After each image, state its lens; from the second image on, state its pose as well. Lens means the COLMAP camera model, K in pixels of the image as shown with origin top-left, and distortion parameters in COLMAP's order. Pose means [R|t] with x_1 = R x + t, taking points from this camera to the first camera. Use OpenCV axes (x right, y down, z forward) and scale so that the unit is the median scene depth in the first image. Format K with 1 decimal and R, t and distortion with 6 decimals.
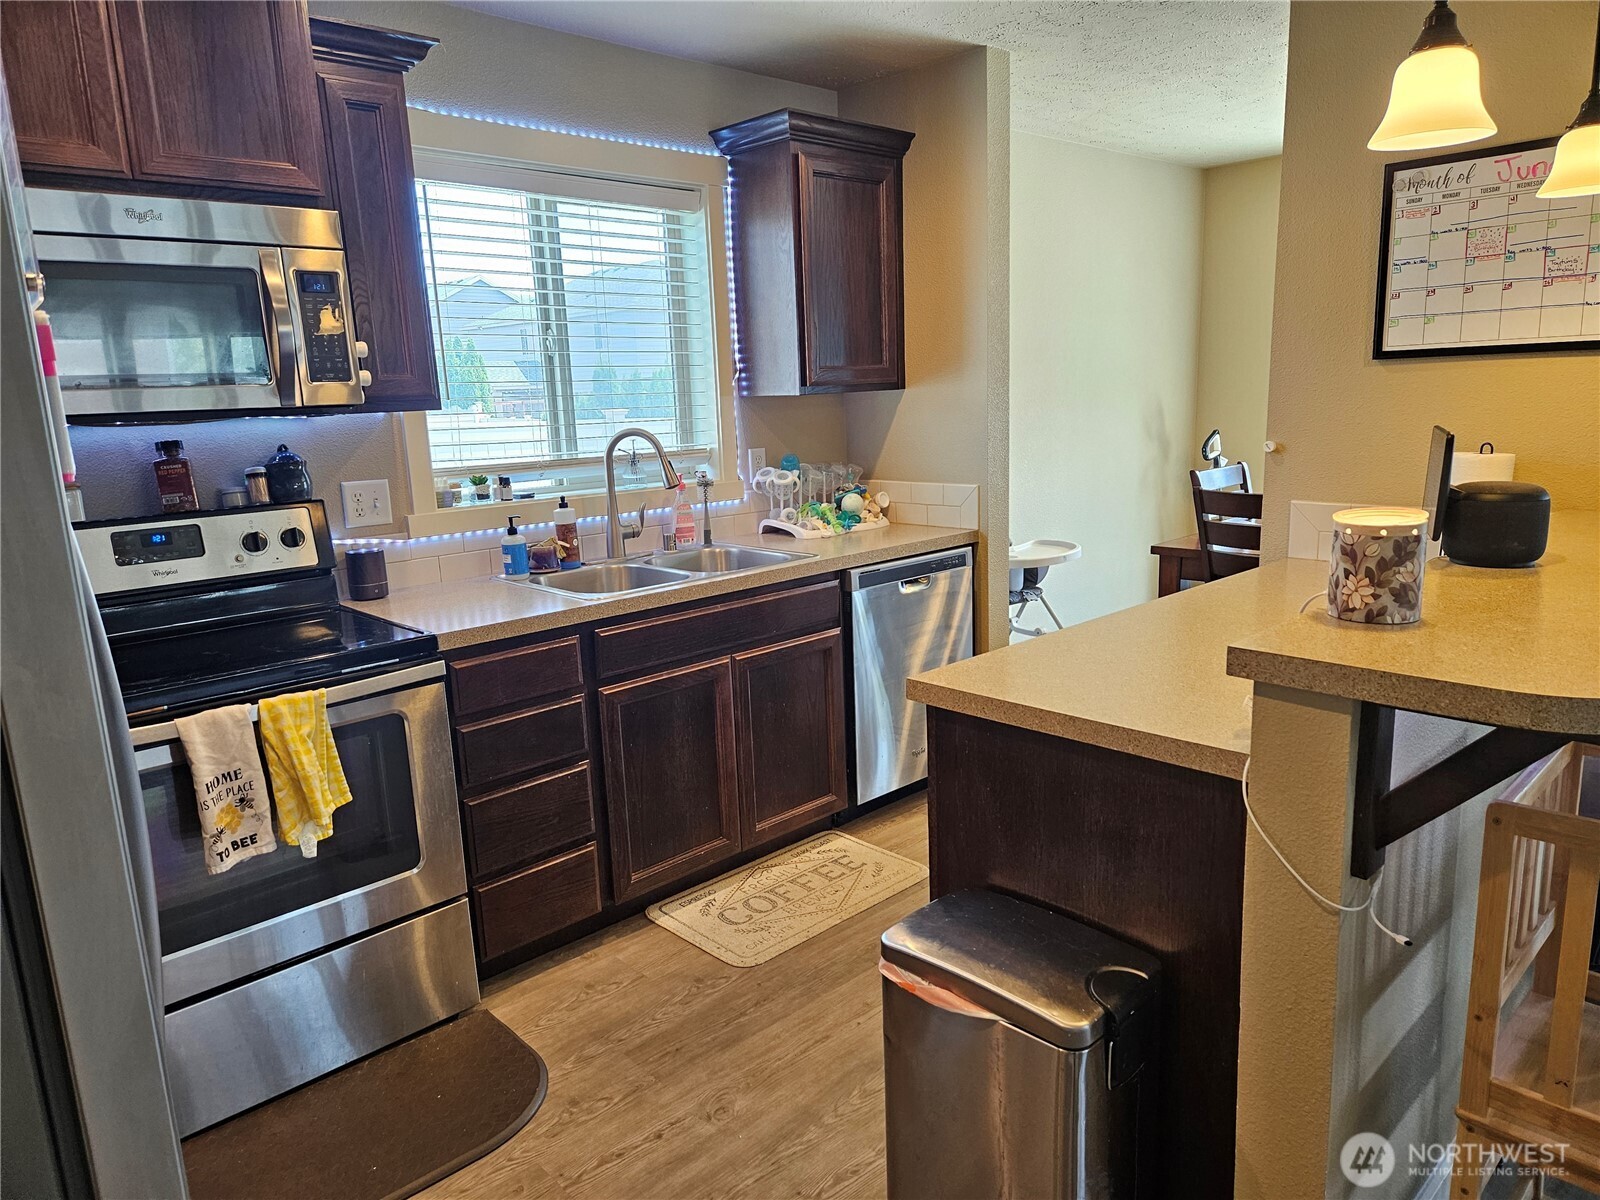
lens RADIAL K [[1071.2, 0, 802.9], [0, 1071.2, 606.9], [0, 0, 1]] dist [0.073698, -0.063462]
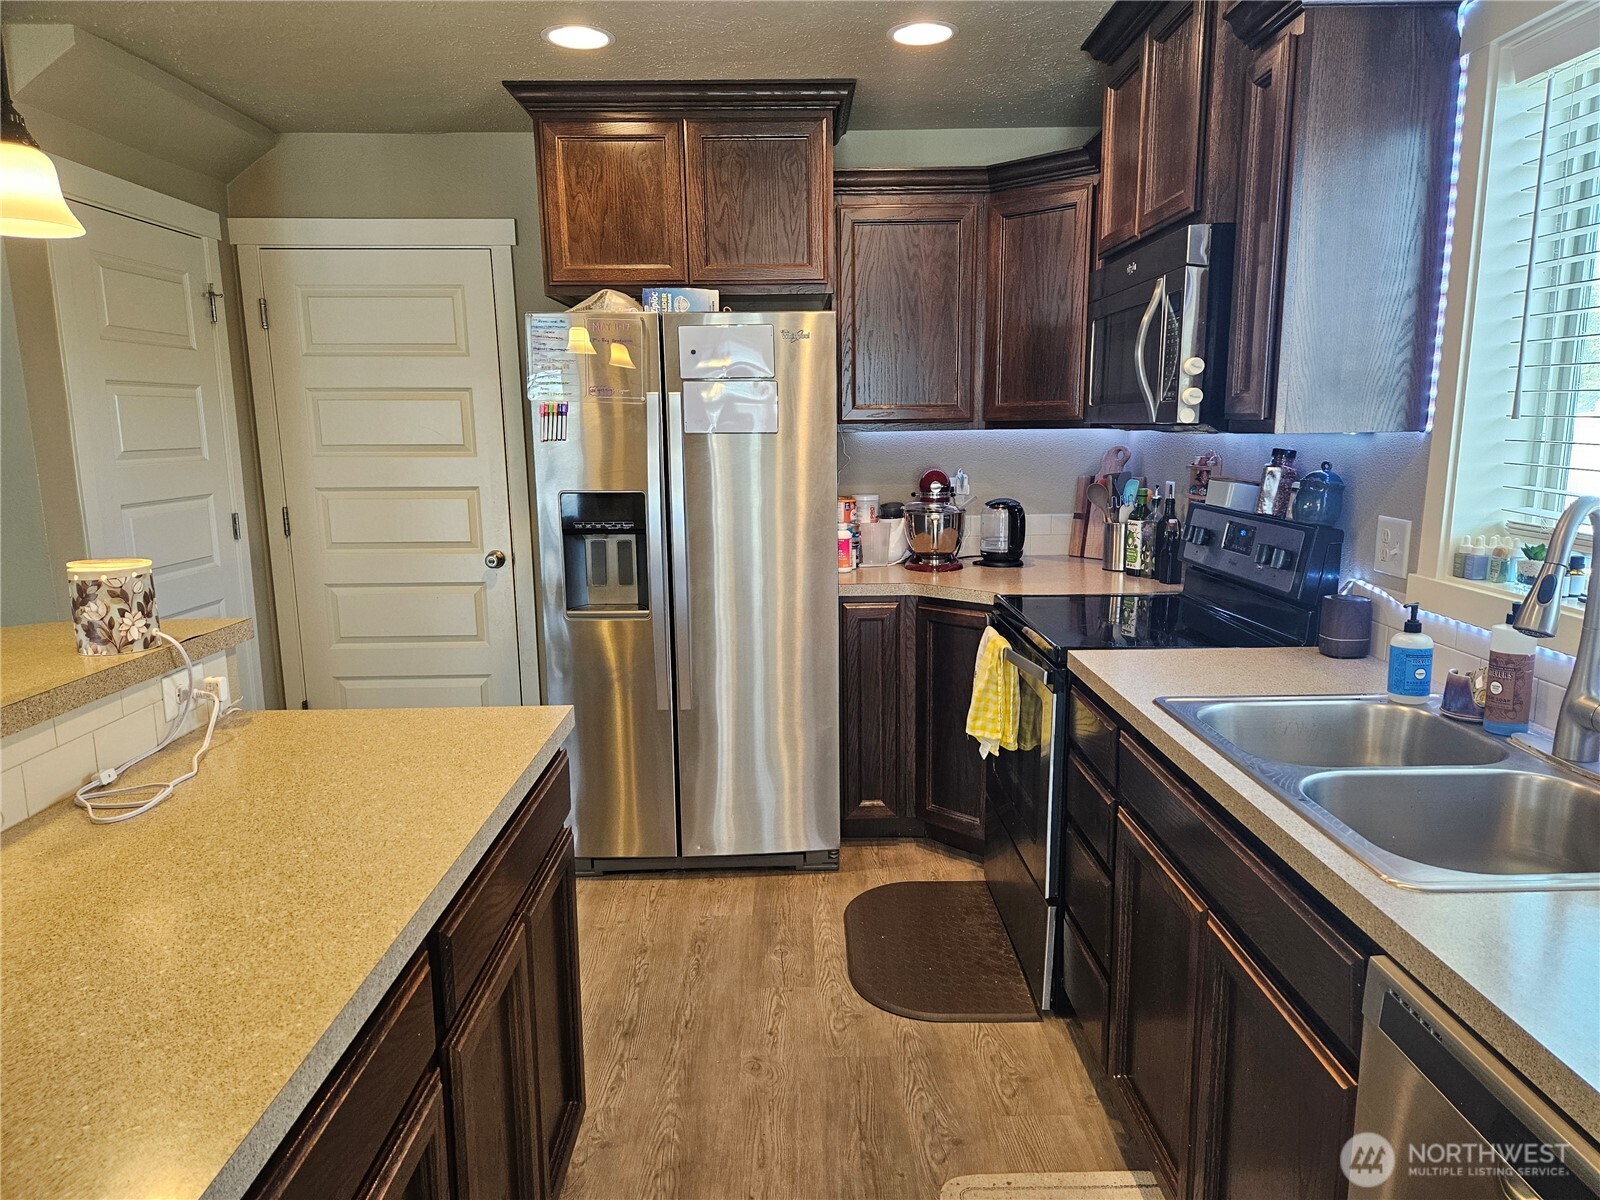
lens RADIAL K [[1071.2, 0, 806.7], [0, 1071.2, 606.8], [0, 0, 1]] dist [0.073698, -0.063462]
pose [[-0.675642, 0.173347, -0.716560, 0.450422], [-0.112216, 0.936456, 0.332351, -0.265388], [0.728639, 0.304960, -0.613257, 1.170557]]
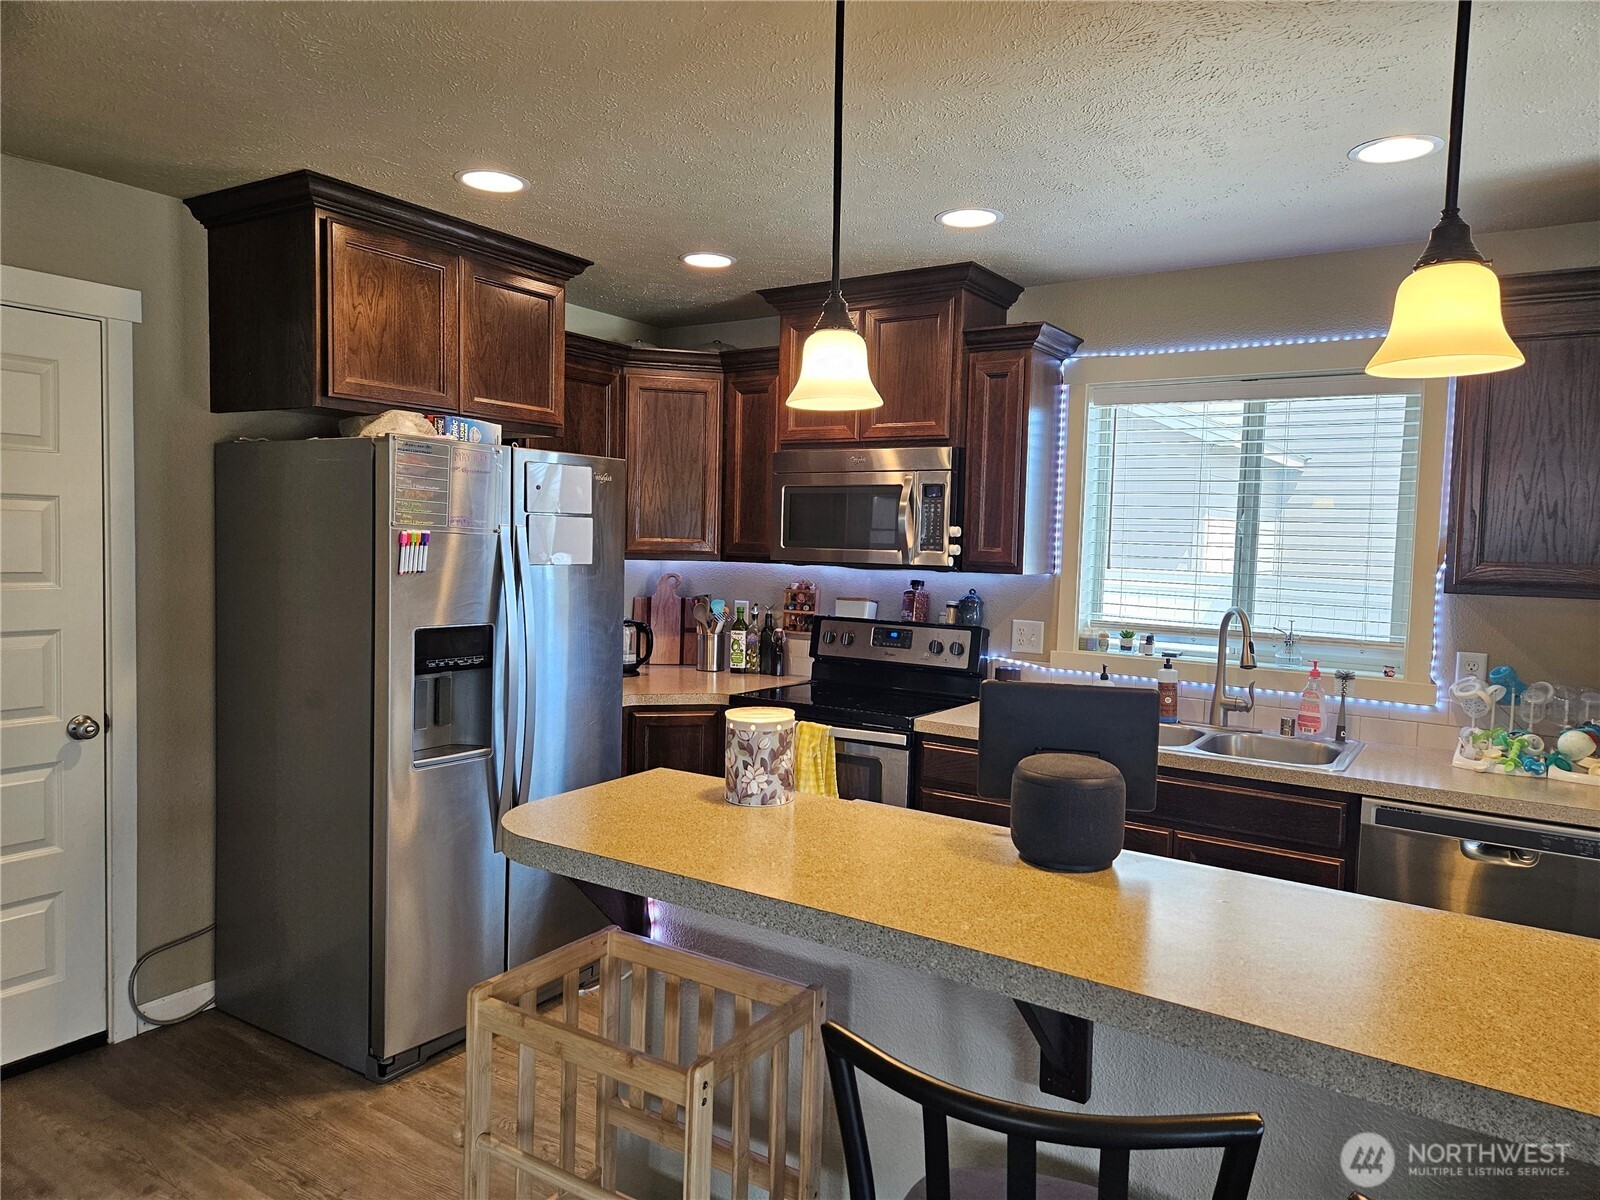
lens RADIAL K [[1071.2, 0, 803.1], [0, 1071.2, 594.8], [0, 0, 1]] dist [0.073698, -0.063462]
pose [[0.225886, 0.097822, -0.969230, 0.855656], [-0.231694, 0.971789, 0.044082, -0.140051], [0.946199, 0.214607, 0.242179, 0.374487]]
